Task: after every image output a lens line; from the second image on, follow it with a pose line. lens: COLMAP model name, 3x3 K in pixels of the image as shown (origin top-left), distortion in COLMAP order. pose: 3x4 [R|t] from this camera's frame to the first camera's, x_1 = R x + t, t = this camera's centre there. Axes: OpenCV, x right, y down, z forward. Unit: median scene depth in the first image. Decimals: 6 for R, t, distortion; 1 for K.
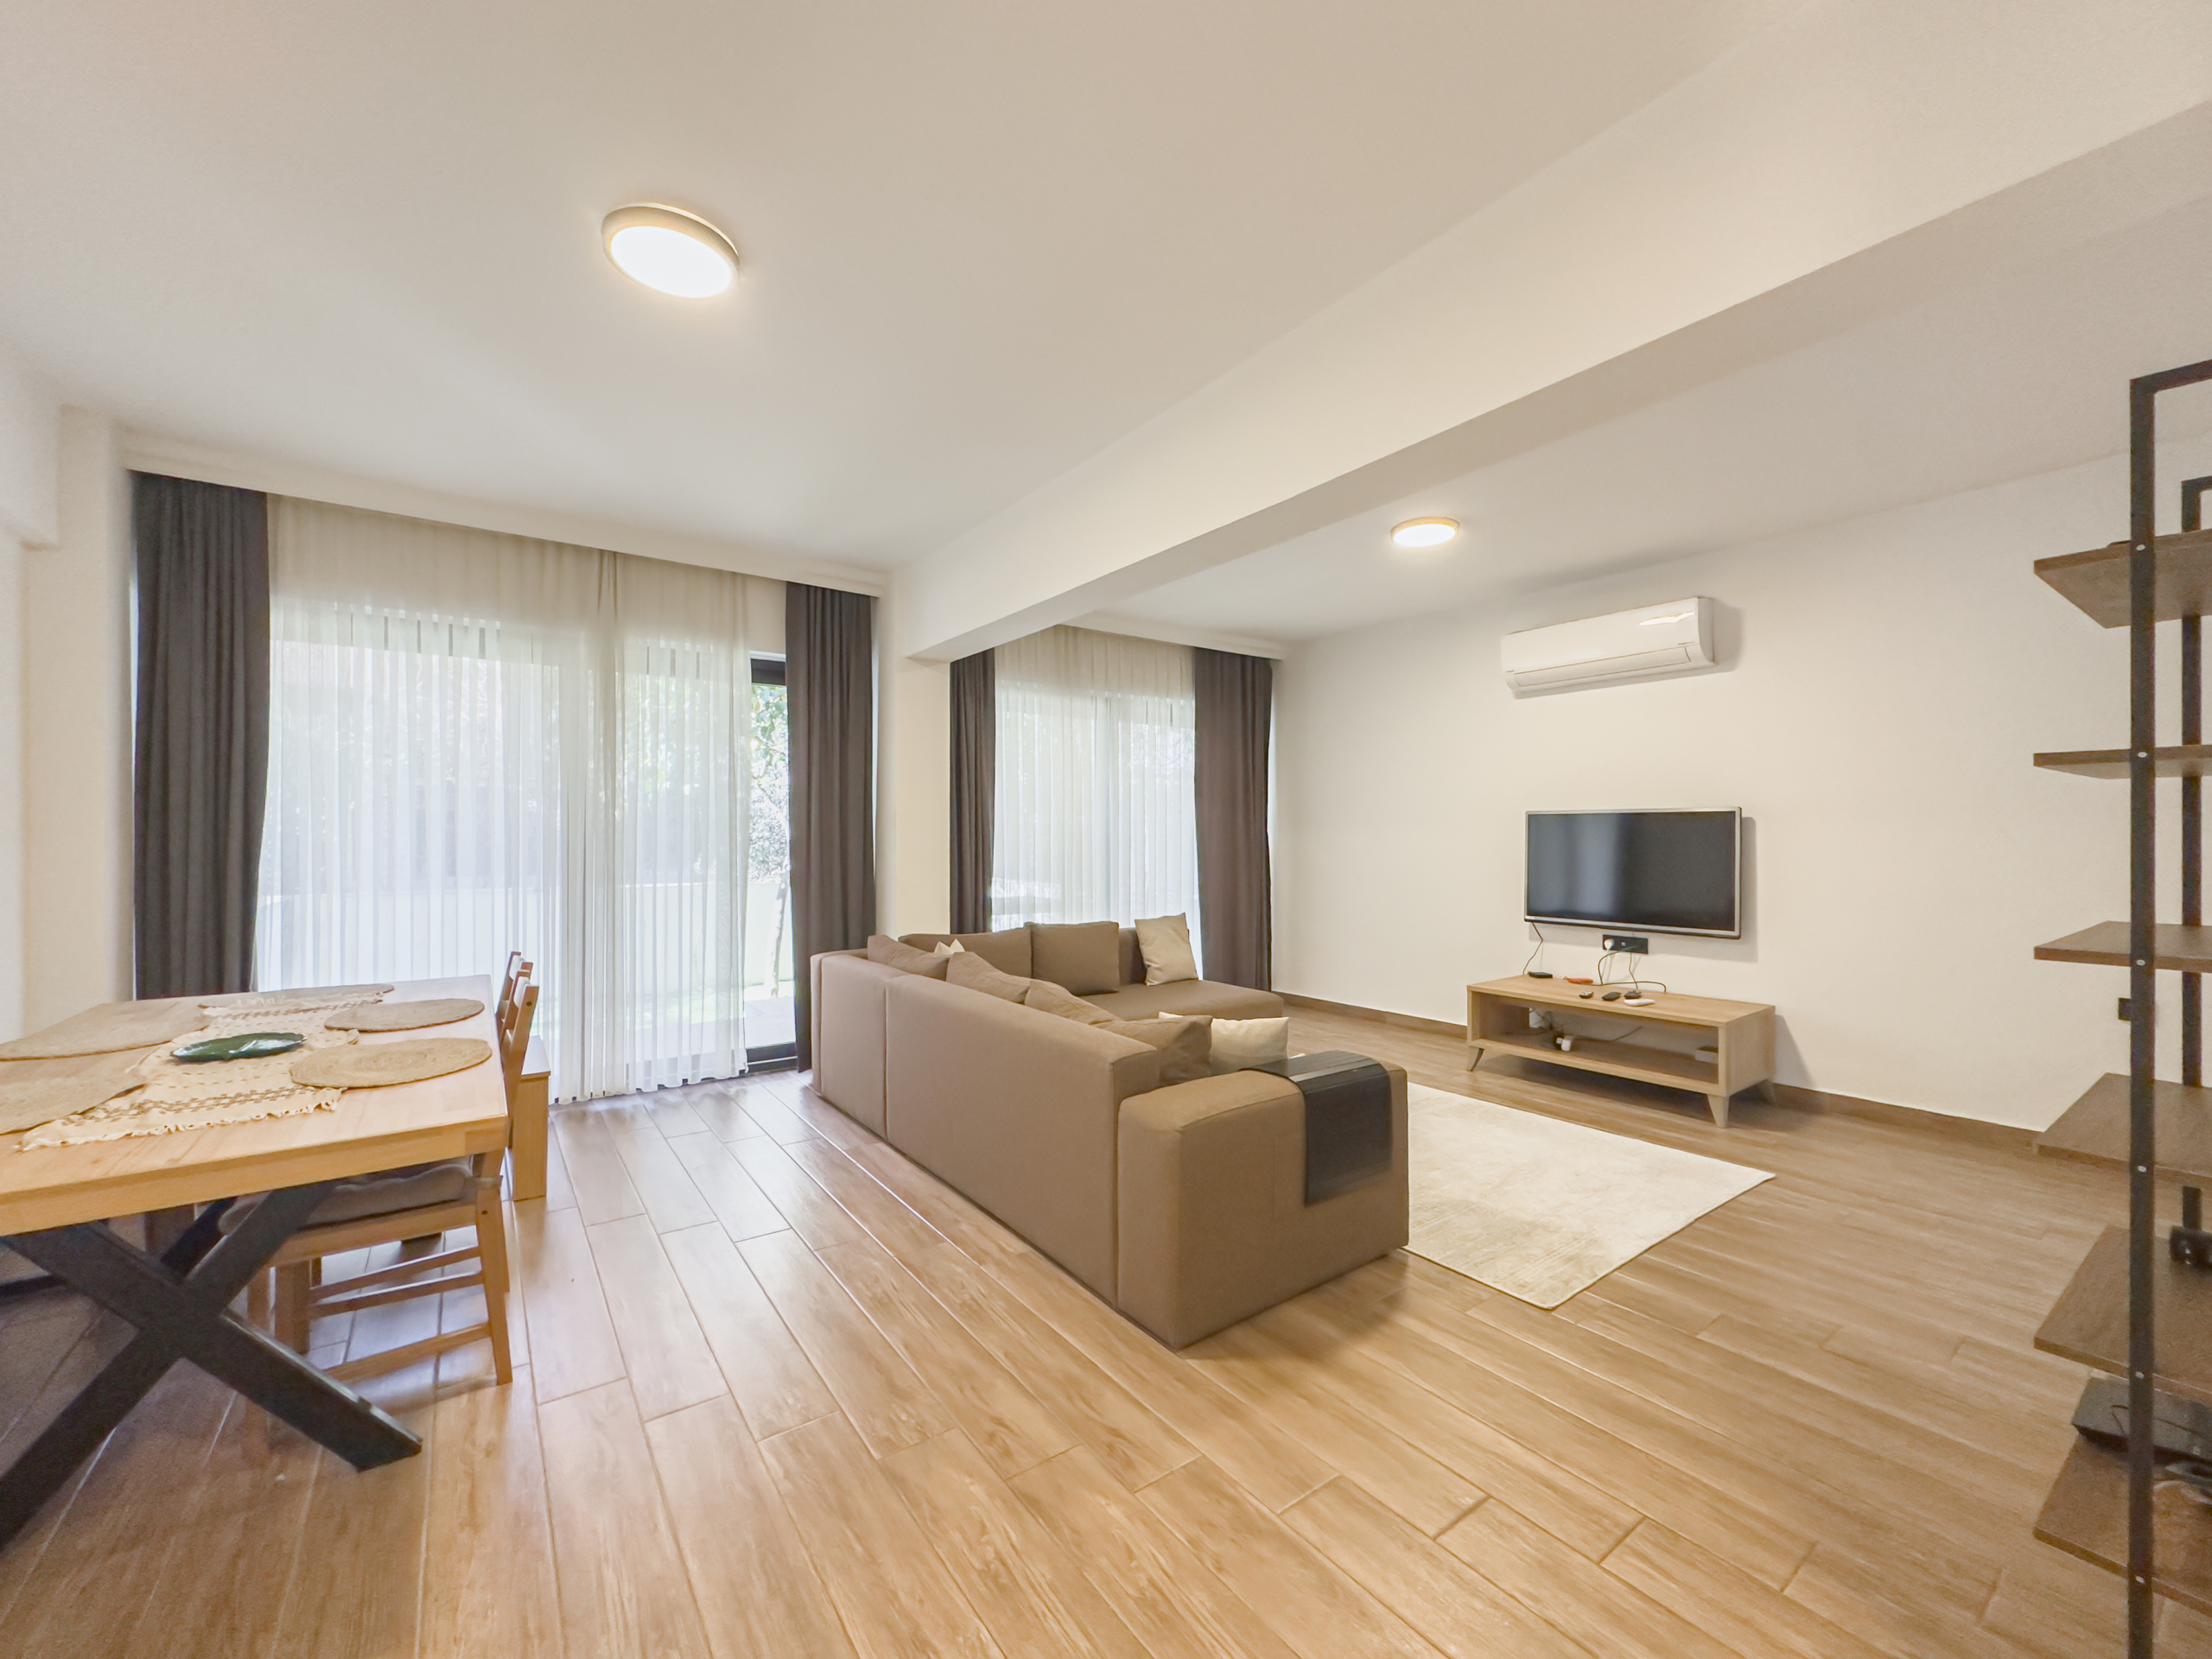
lens RADIAL K [[901.9, 0, 1106.0], [0, 901.9, 829.5], [0, 0, 1]] dist [-0.001473, -0.000286]
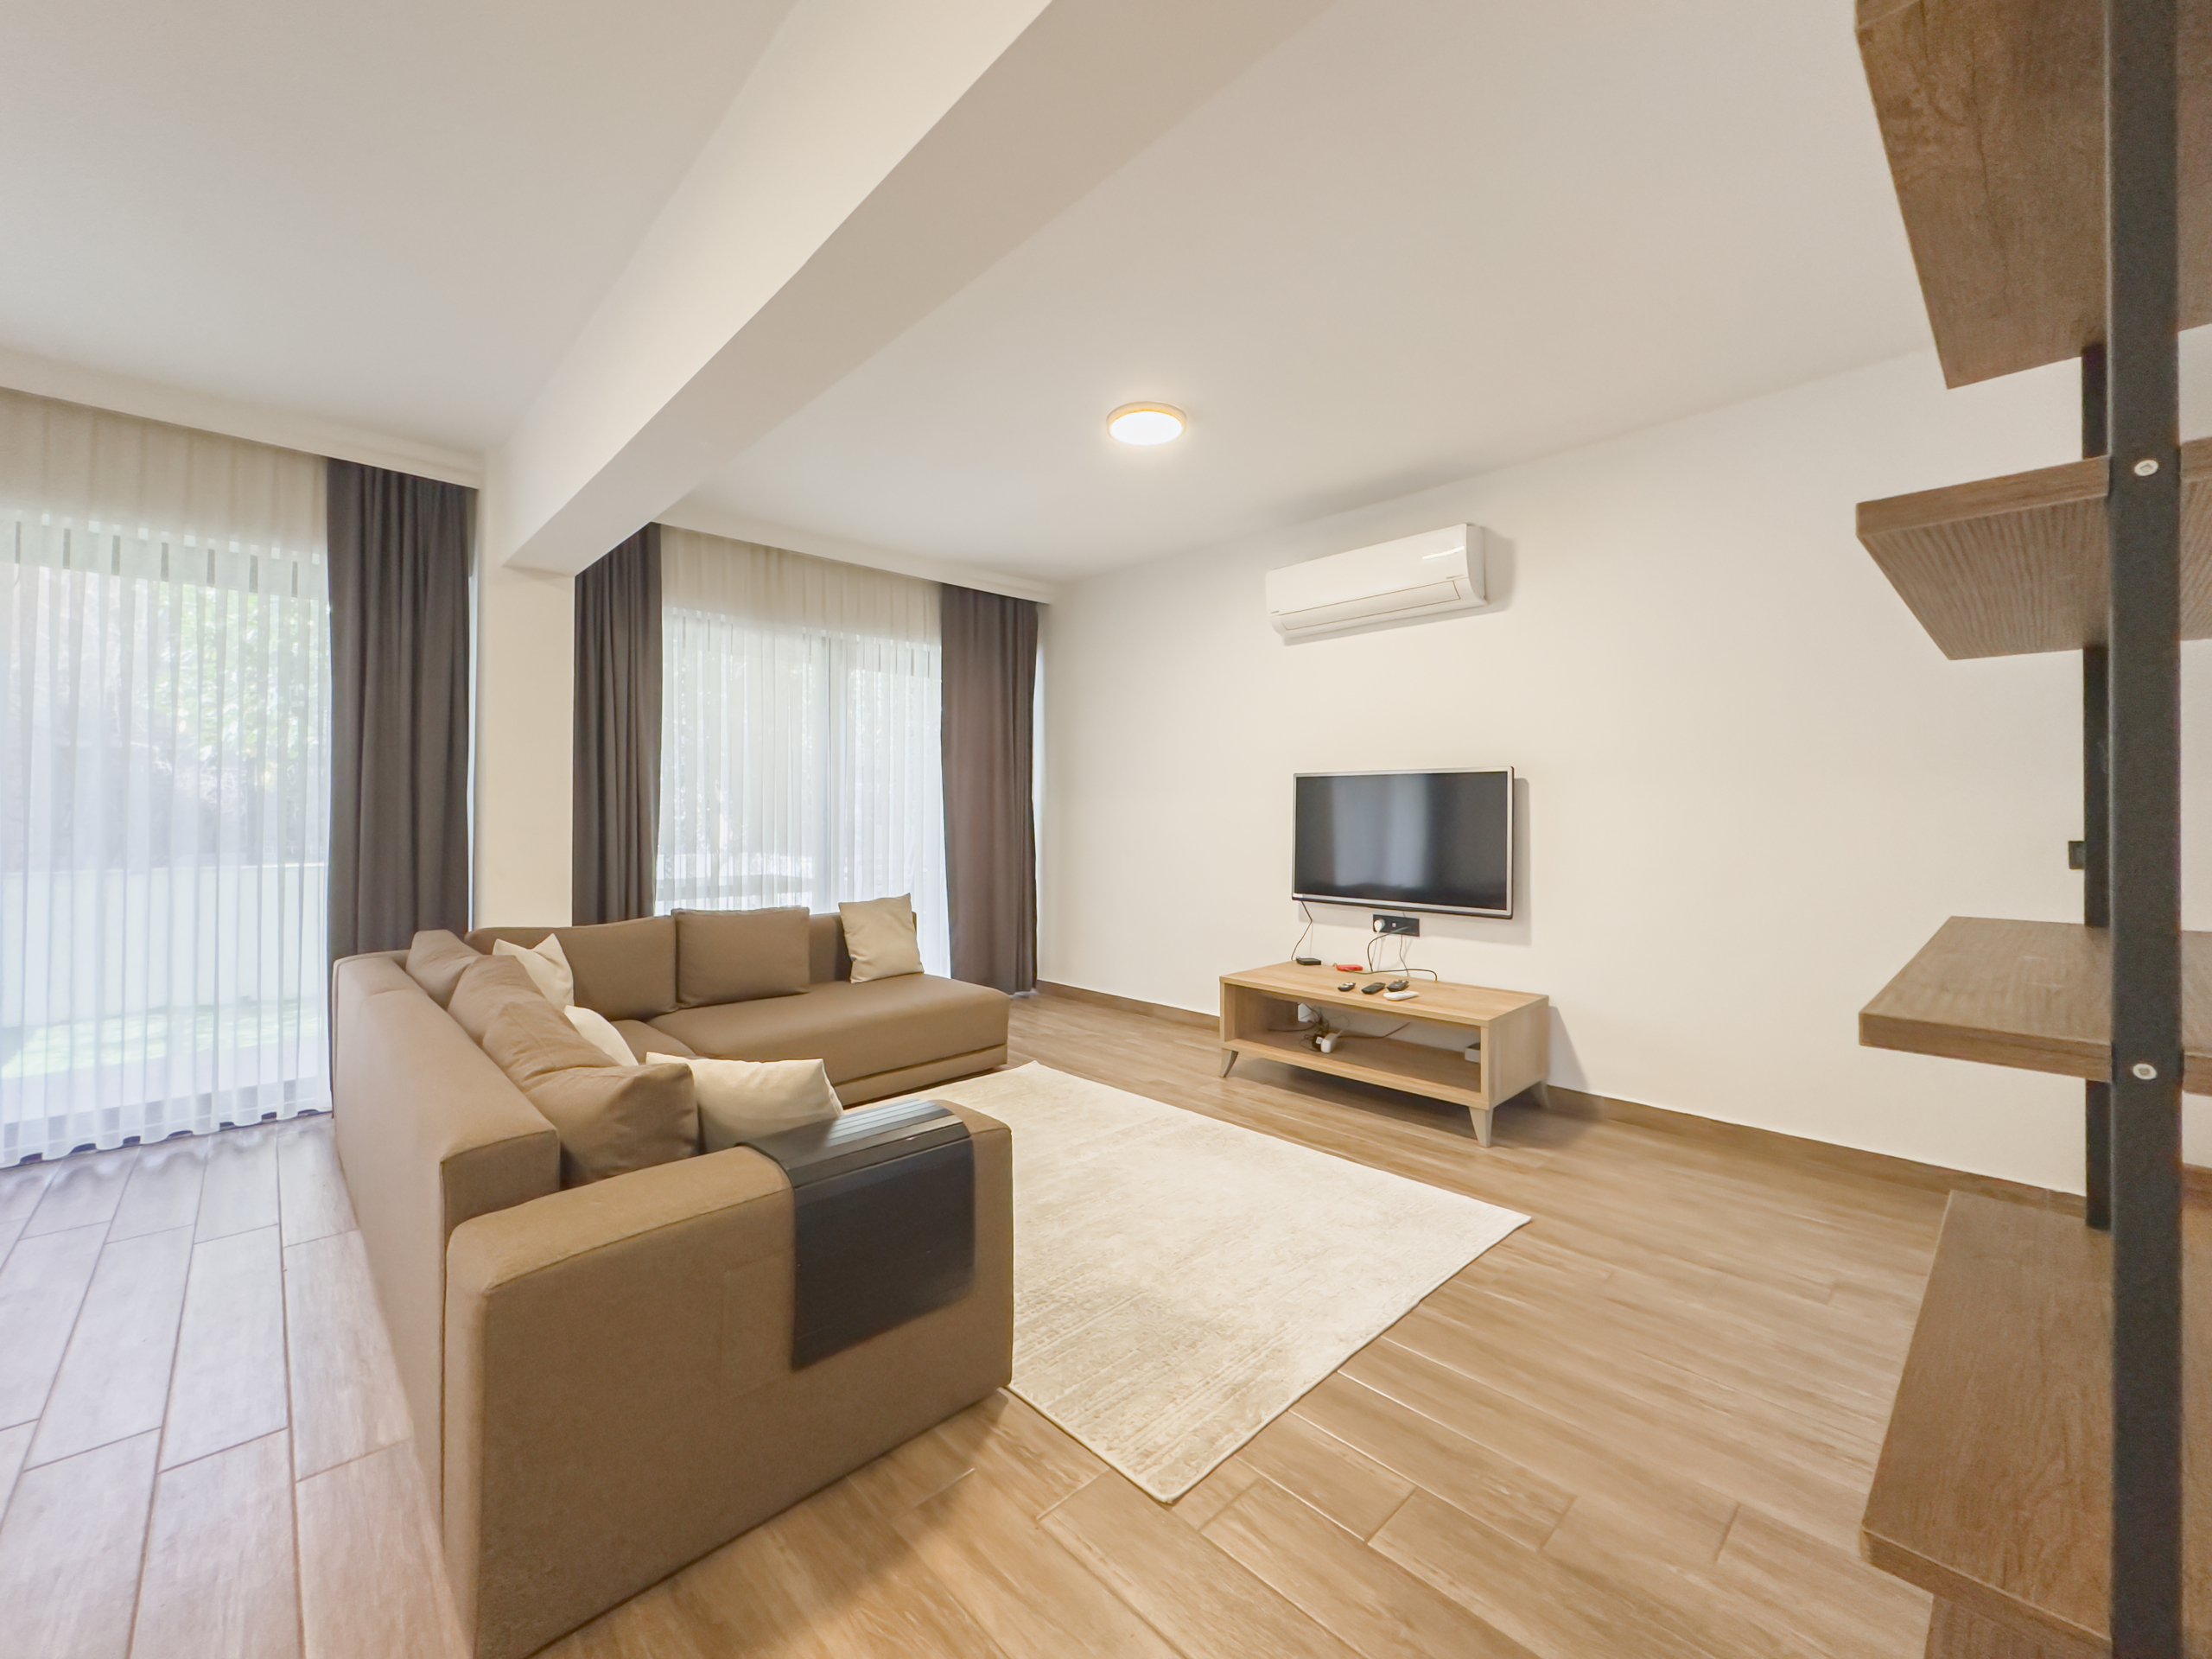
lens RADIAL K [[897.4, 0, 1091.6], [0, 897.4, 798.3], [0, 0, 1]] dist [0.000787, -0.003698]
pose [[0.992218, 0.001941, 0.124496, 0.192034], [-0.001057, 0.999974, -0.007167, 0.012227], [-0.124507, 0.006980, 0.992194, 0.192043]]
